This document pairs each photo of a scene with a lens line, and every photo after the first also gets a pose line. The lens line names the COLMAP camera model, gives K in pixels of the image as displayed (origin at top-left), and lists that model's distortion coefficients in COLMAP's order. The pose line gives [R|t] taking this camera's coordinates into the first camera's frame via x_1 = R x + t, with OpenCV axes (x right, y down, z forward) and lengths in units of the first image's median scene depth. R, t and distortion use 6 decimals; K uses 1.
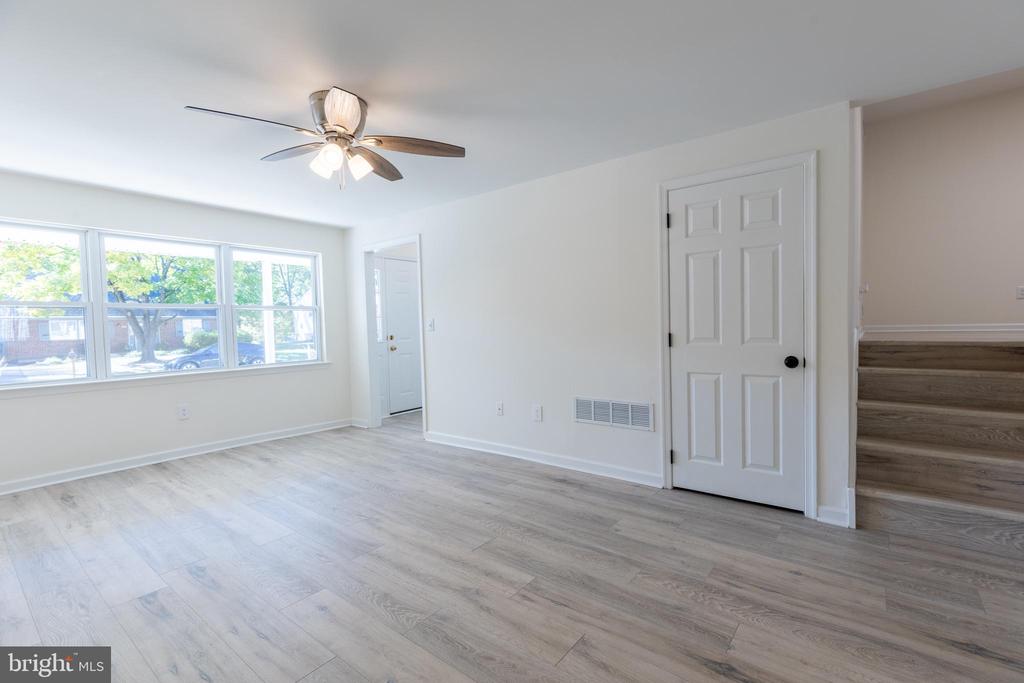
lens RADIAL K [[454.7, 0, 514.3], [0, 454.7, 336.0], [0, 0, 1]] dist [0.005544, 0.000537]
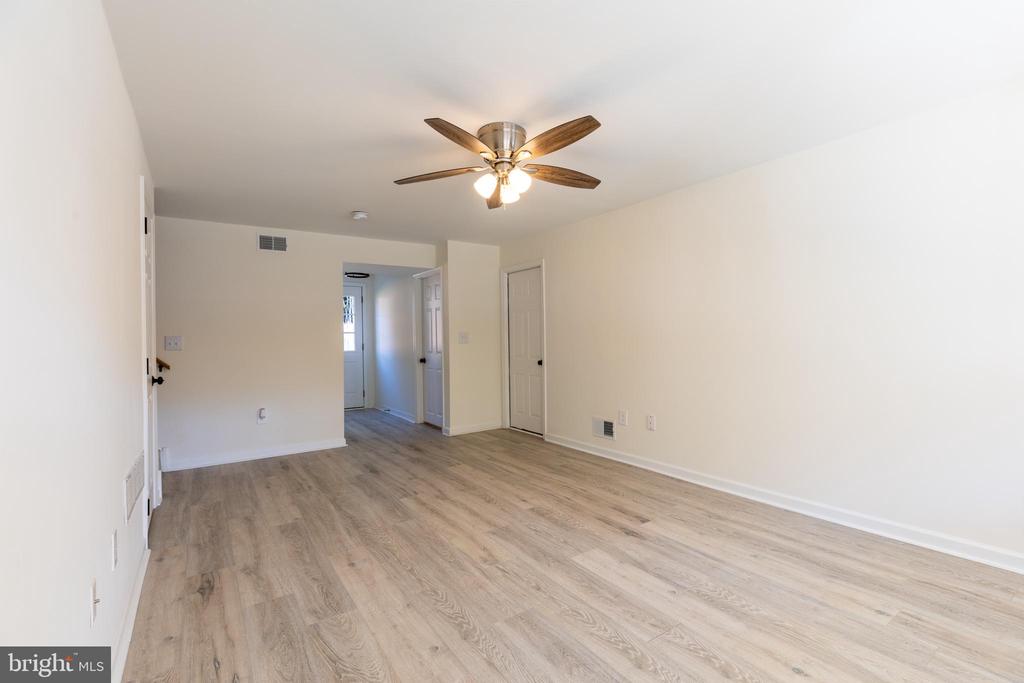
lens RADIAL K [[460.9, 0, 512.0], [0, 460.9, 341.5], [0, 0, 1]] dist [0.001384, 0.000058]
pose [[-0.952117, 0.038095, 0.303351, -0.641673], [0.048215, 0.998500, 0.025941, -0.032254], [-0.301908, 0.039325, -0.952526, 1.832841]]
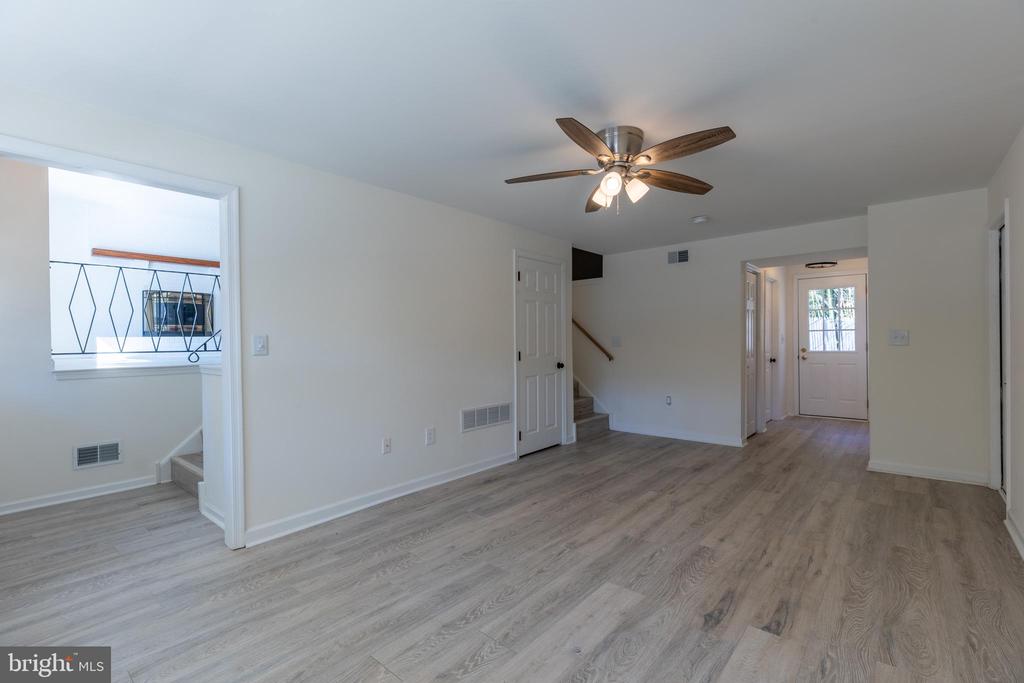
lens RADIAL K [[454.7, 0, 514.3], [0, 454.7, 336.0], [0, 0, 1]] dist [0.005544, 0.000537]
pose [[0.049590, 0.035906, 0.998124, -1.308751], [0.036916, 0.998605, -0.037758, -0.003392], [-0.998087, 0.038719, 0.048196, 1.076322]]
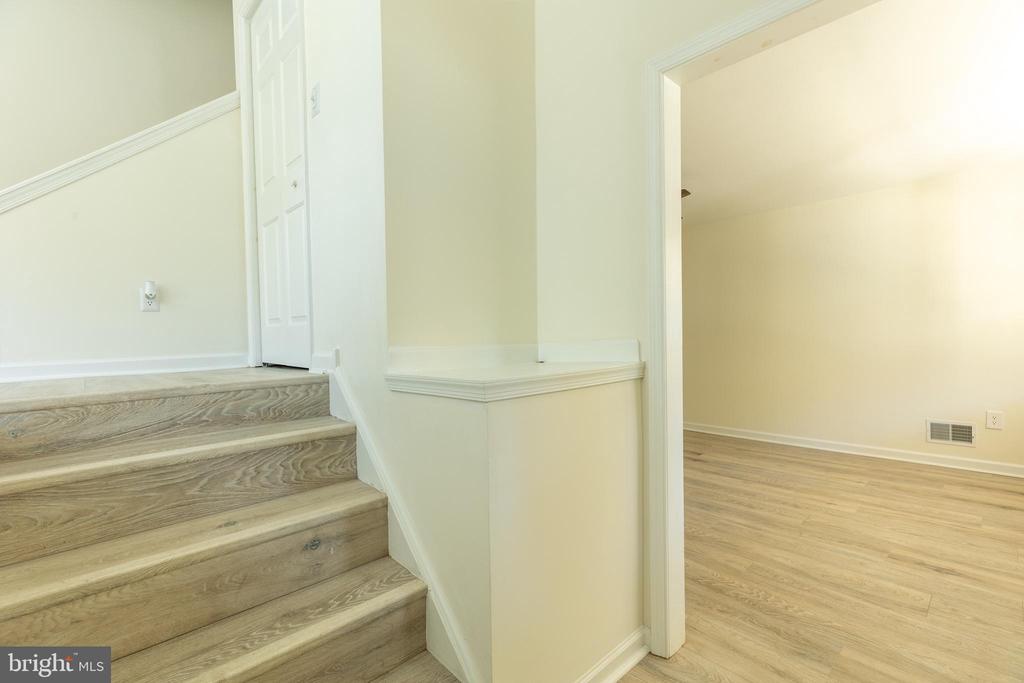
lens RADIAL K [[460.9, 0, 512.0], [0, 460.9, 341.5], [0, 0, 1]] dist [0.001384, 0.000058]
pose [[-0.985590, 0.043031, 0.163590, -0.237110], [0.050091, 0.997972, 0.039278, -0.055620], [-0.161568, 0.046907, -0.985746, 2.384549]]
